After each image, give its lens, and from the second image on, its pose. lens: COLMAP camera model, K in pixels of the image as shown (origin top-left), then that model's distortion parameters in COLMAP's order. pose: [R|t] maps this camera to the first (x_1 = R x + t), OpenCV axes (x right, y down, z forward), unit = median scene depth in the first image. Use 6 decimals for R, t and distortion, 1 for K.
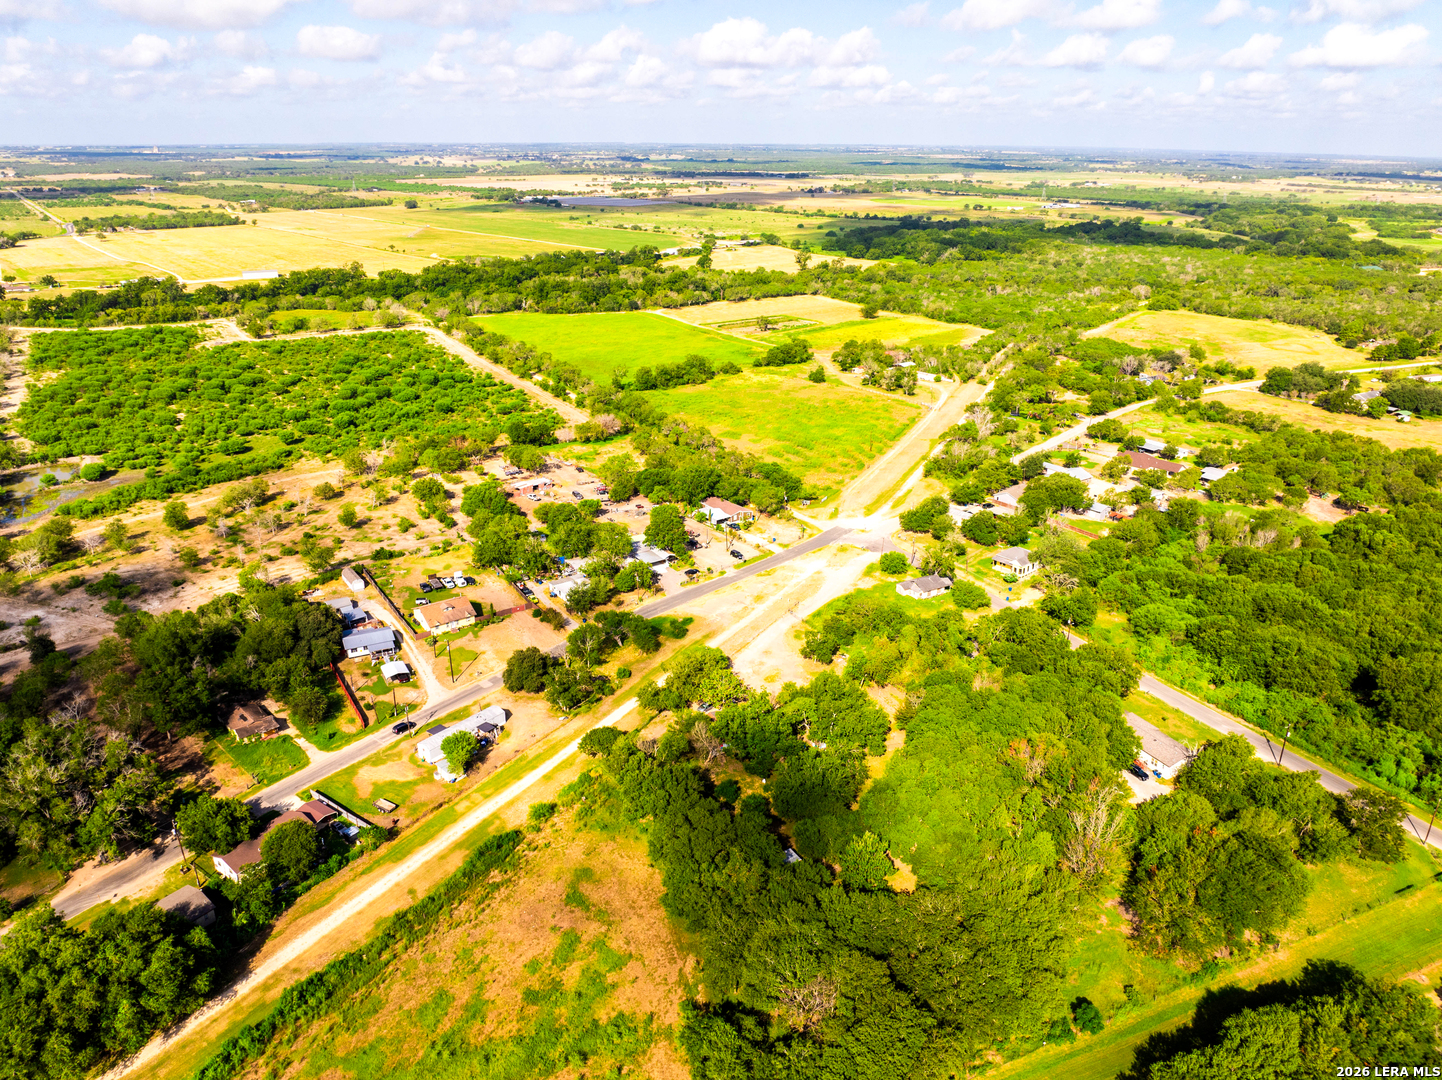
lens RADIAL K [[1010.9, 0, 721.7], [0, 1010.9, 540.2], [0, 0, 1]] dist [-0.044721, 0.015076]
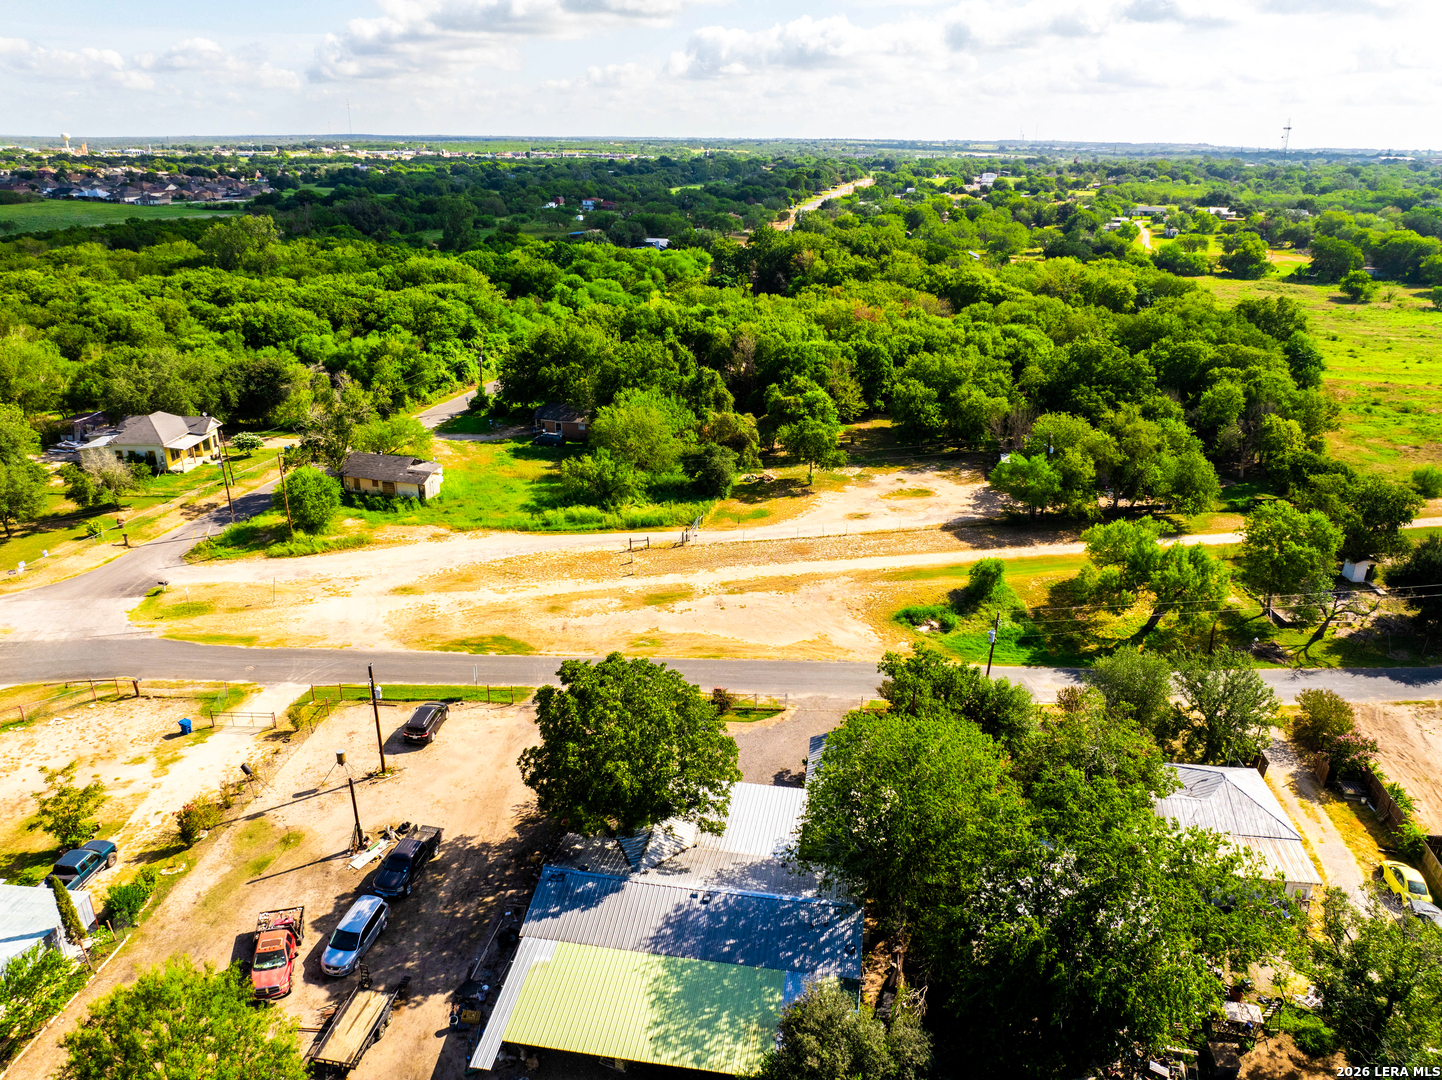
lens RADIAL K [[1015.3, 0, 717.7], [0, 1015.3, 531.6], [0, 0, 1]] dist [-0.044378, 0.009647]
pose [[-0.707215, -0.269137, 0.653768, -0.156075], [0.247046, 0.772345, 0.585194, -0.125897], [-0.662432, 0.575368, -0.479724, 0.897214]]
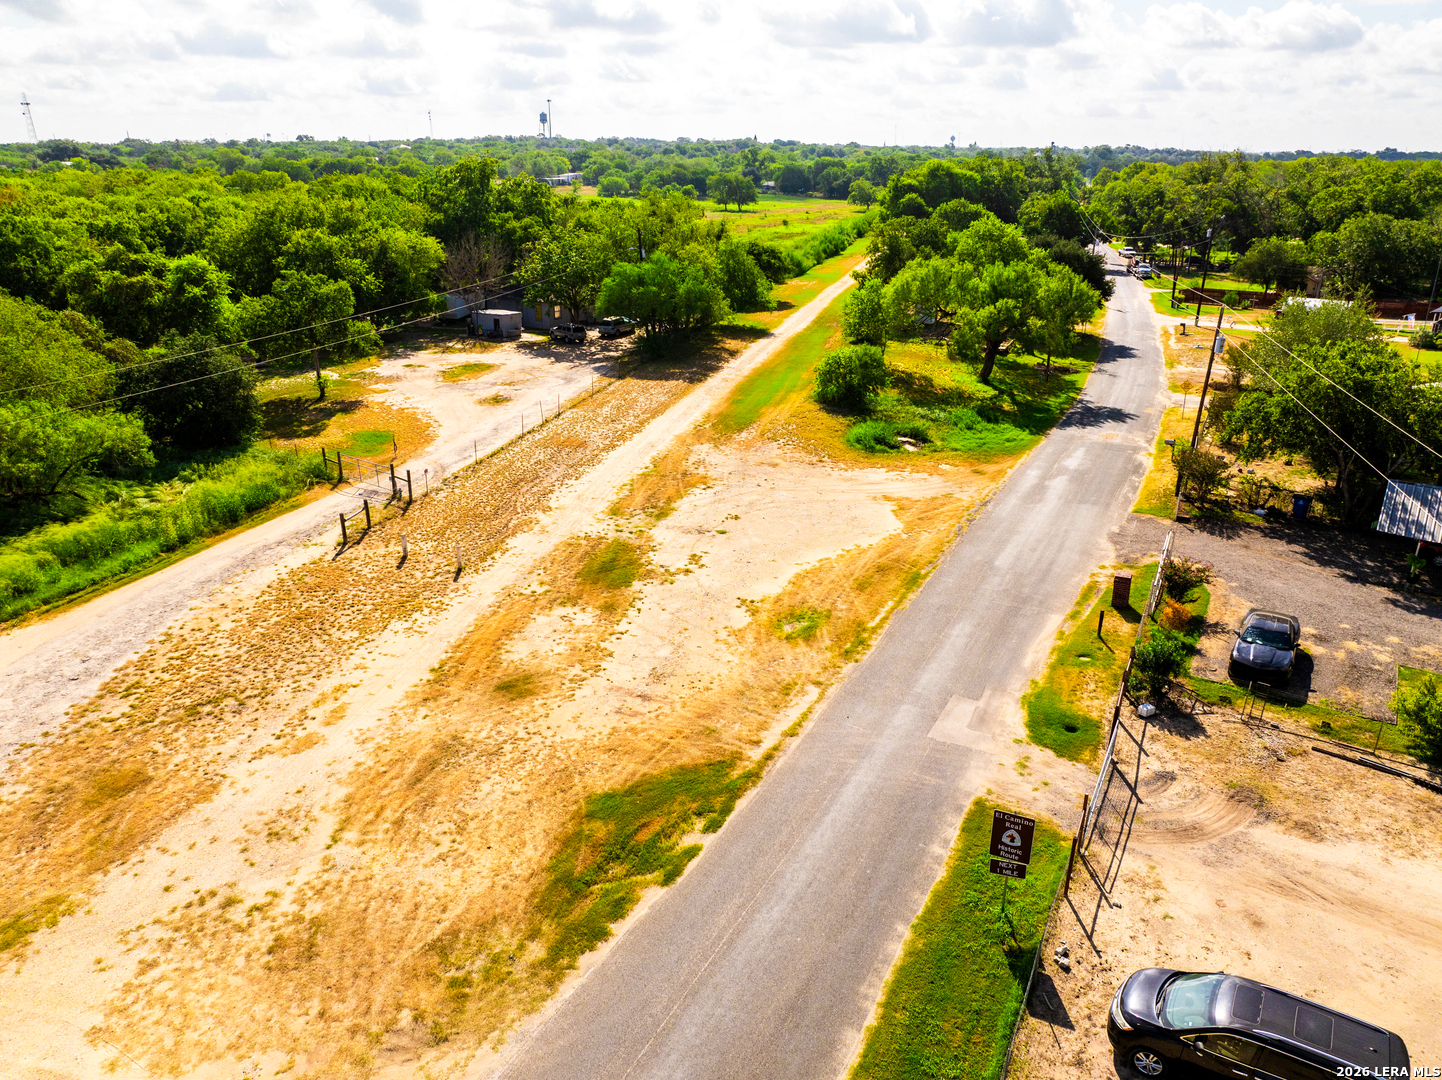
lens RADIAL K [[1015.3, 0, 717.7], [0, 1015.3, 531.6], [0, 0, 1]] dist [-0.044378, 0.009647]
pose [[-0.949146, 0.101160, -0.298141, 0.051794], [-0.125738, 0.746376, 0.653539, -0.037222], [0.288637, 0.657792, -0.695700, 0.868941]]
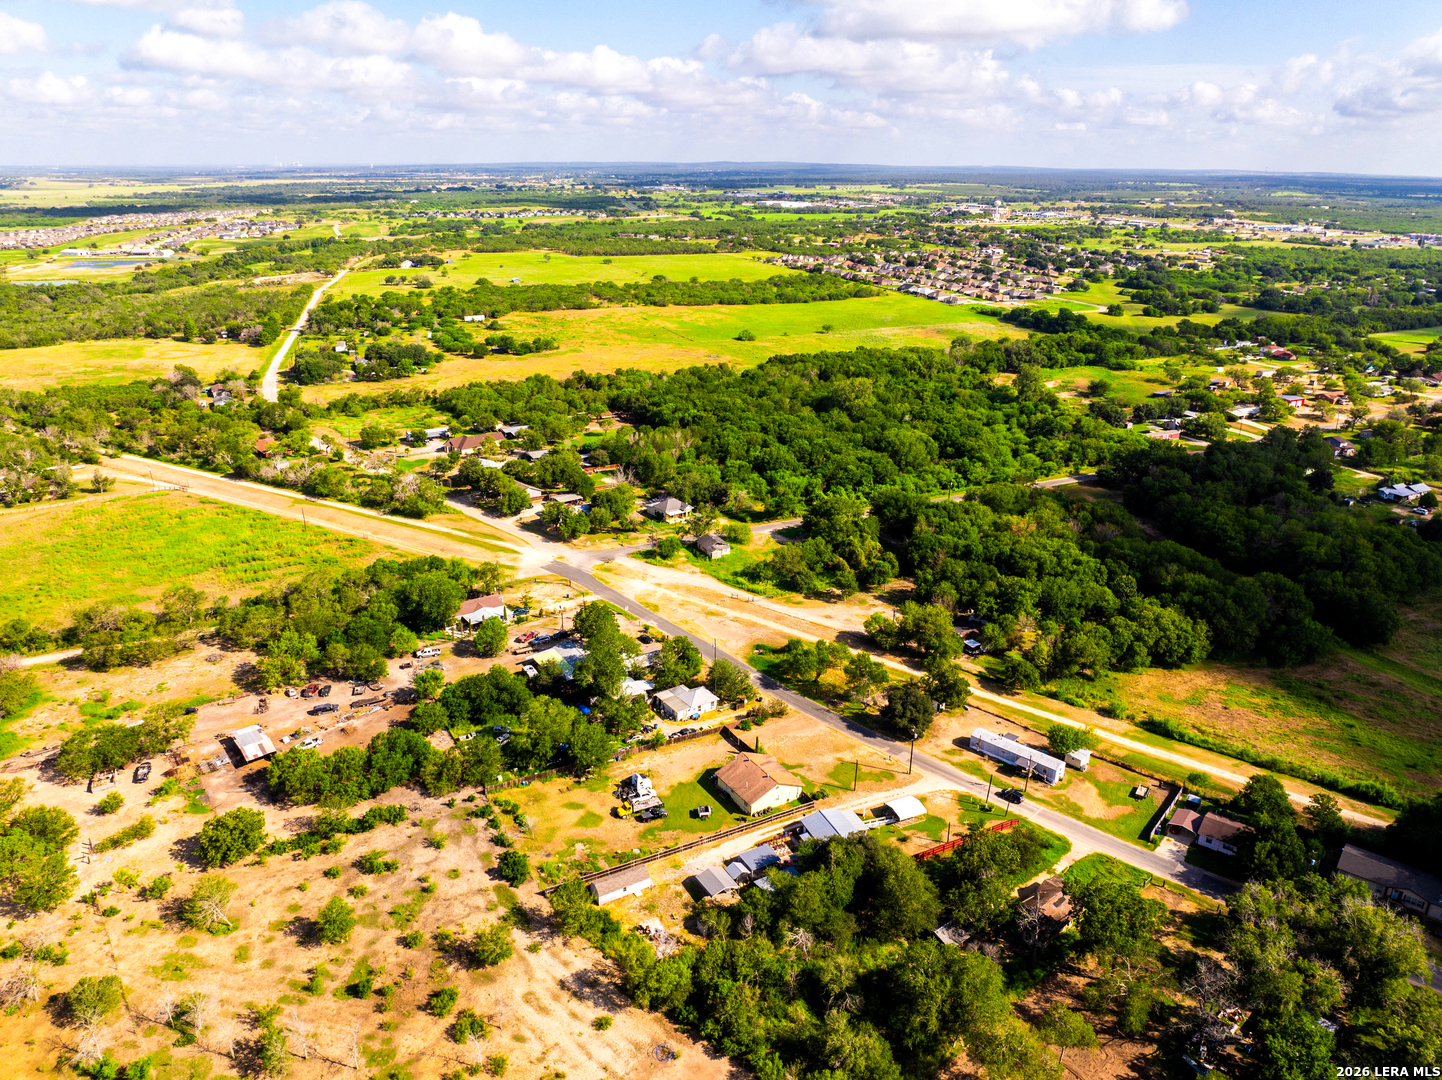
lens RADIAL K [[1003.1, 0, 719.0], [0, 1003.1, 541.2], [0, 0, 1]] dist [-0.031280, 0.003033]
pose [[0.076479, -0.359749, 0.929910, -0.675489], [0.361770, 0.879098, 0.310338, -0.244600], [-0.929125, 0.312679, 0.197379, 0.609062]]
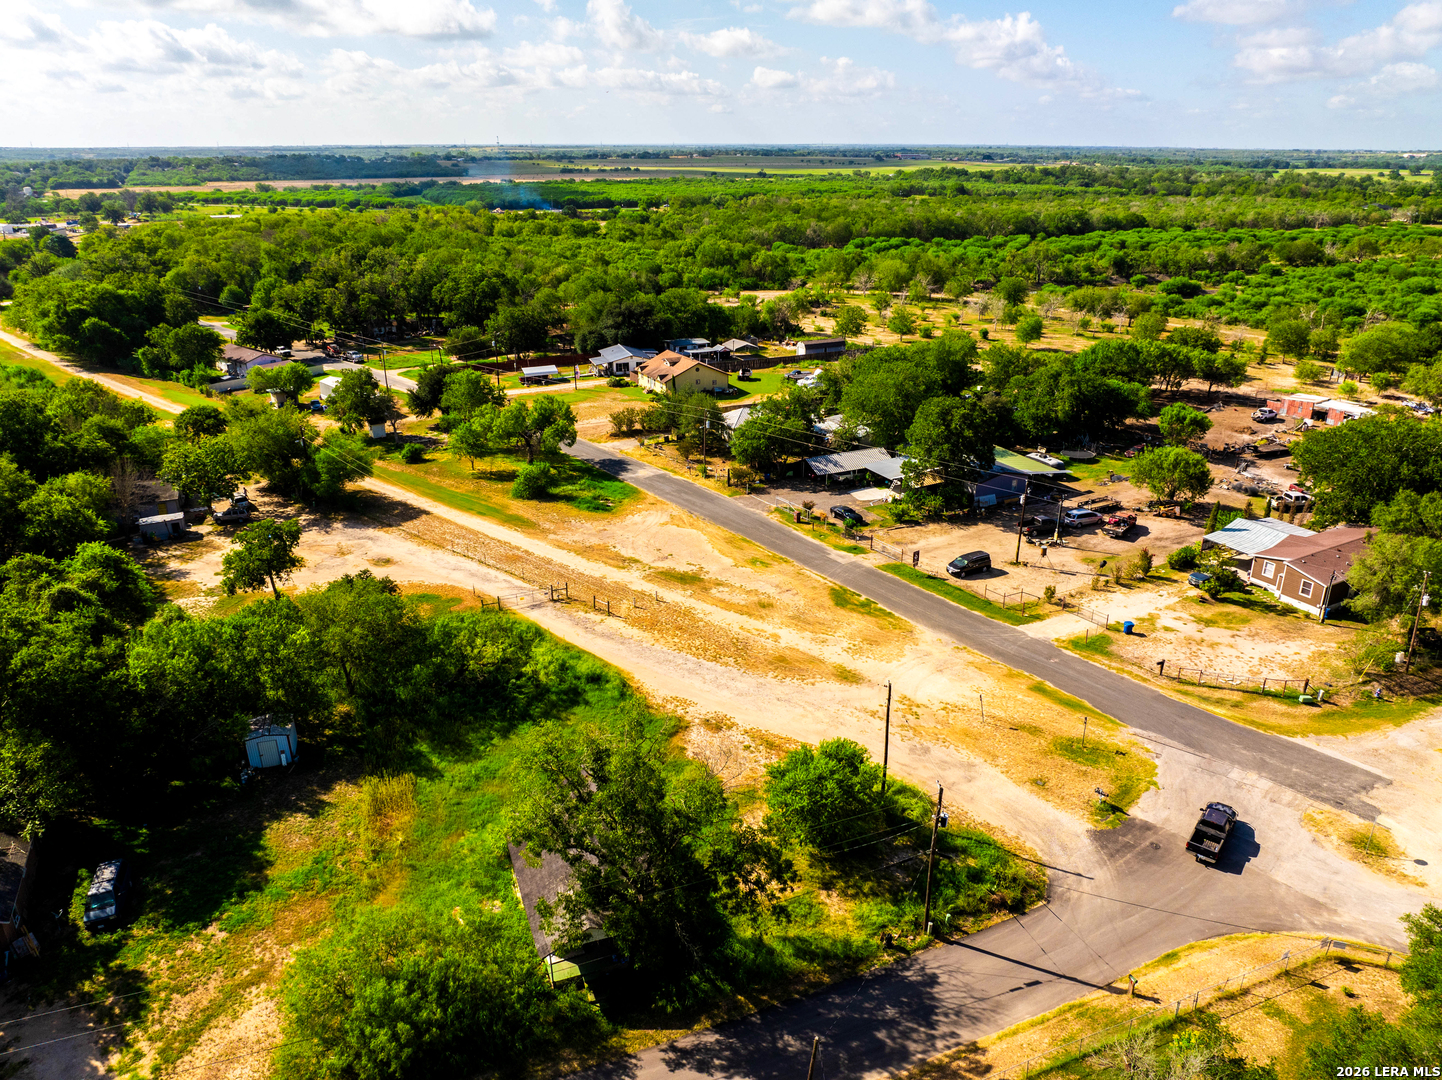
lens RADIAL K [[1010.9, 0, 721.7], [0, 1010.9, 540.2], [0, 0, 1]] dist [-0.044721, 0.015076]
pose [[-0.157306, 0.354218, -0.921837, 0.286791], [-0.367562, 0.845393, 0.387567, -0.079016], [0.916599, 0.399799, -0.002788, 0.792452]]
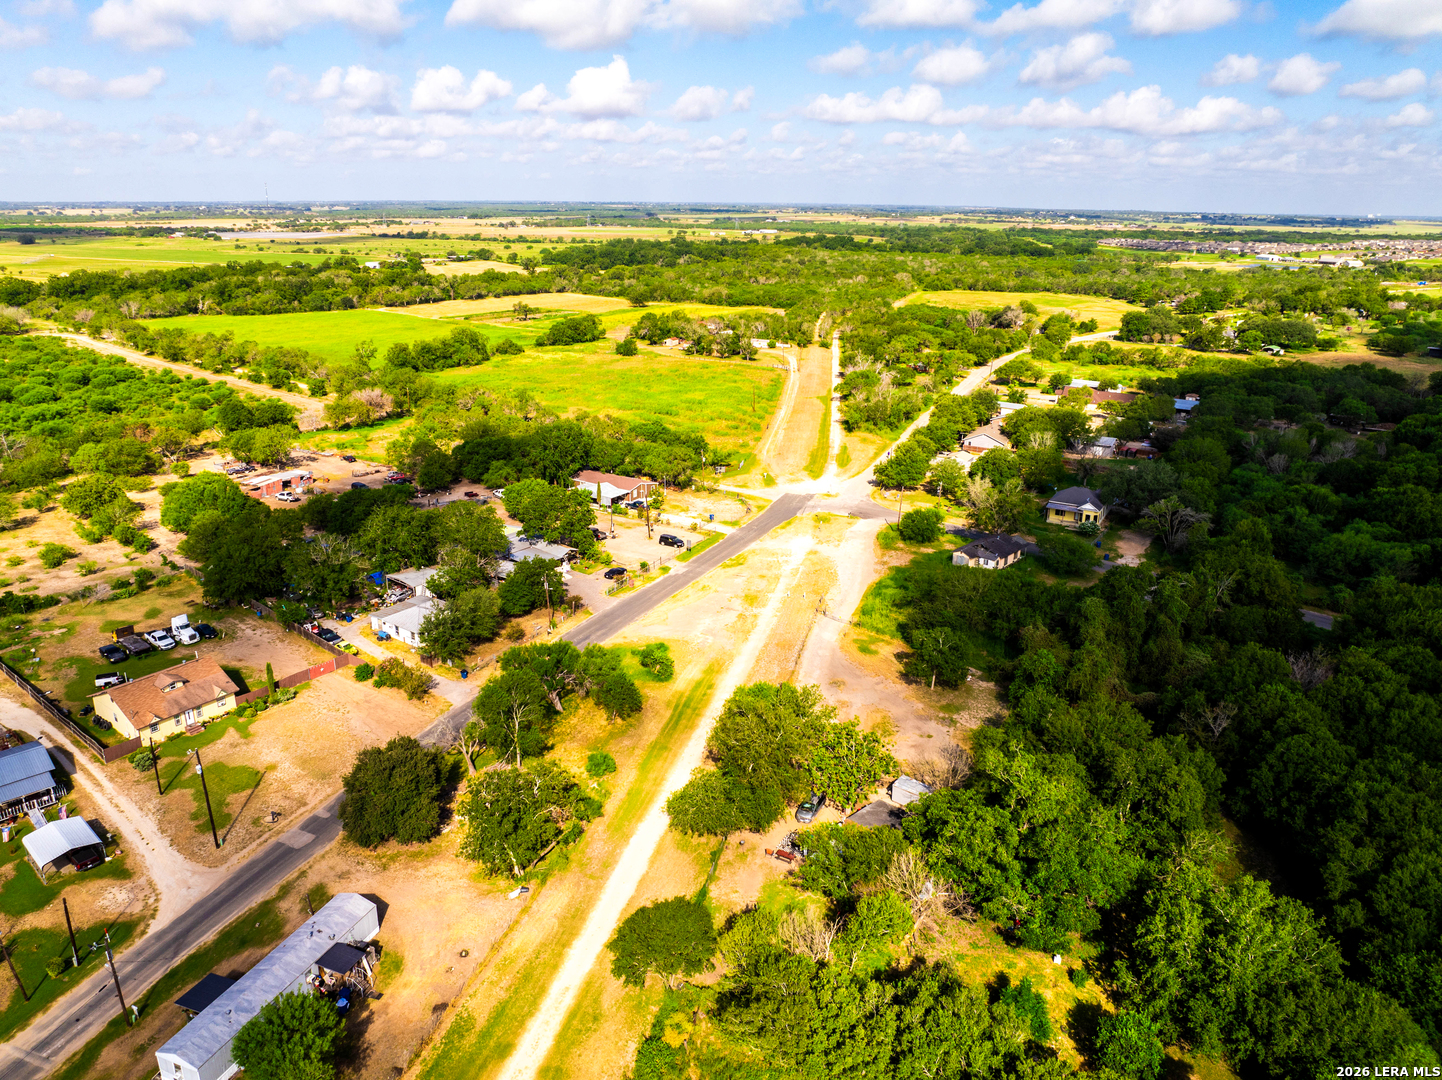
lens RADIAL K [[1015.3, 0, 717.7], [0, 1015.3, 531.6], [0, 0, 1]] dist [-0.044378, 0.009647]
pose [[0.953327, -0.093916, 0.286961, -0.114858], [0.111226, 0.992794, -0.044588, 0.033453], [-0.280706, 0.074424, 0.956904, 0.347039]]
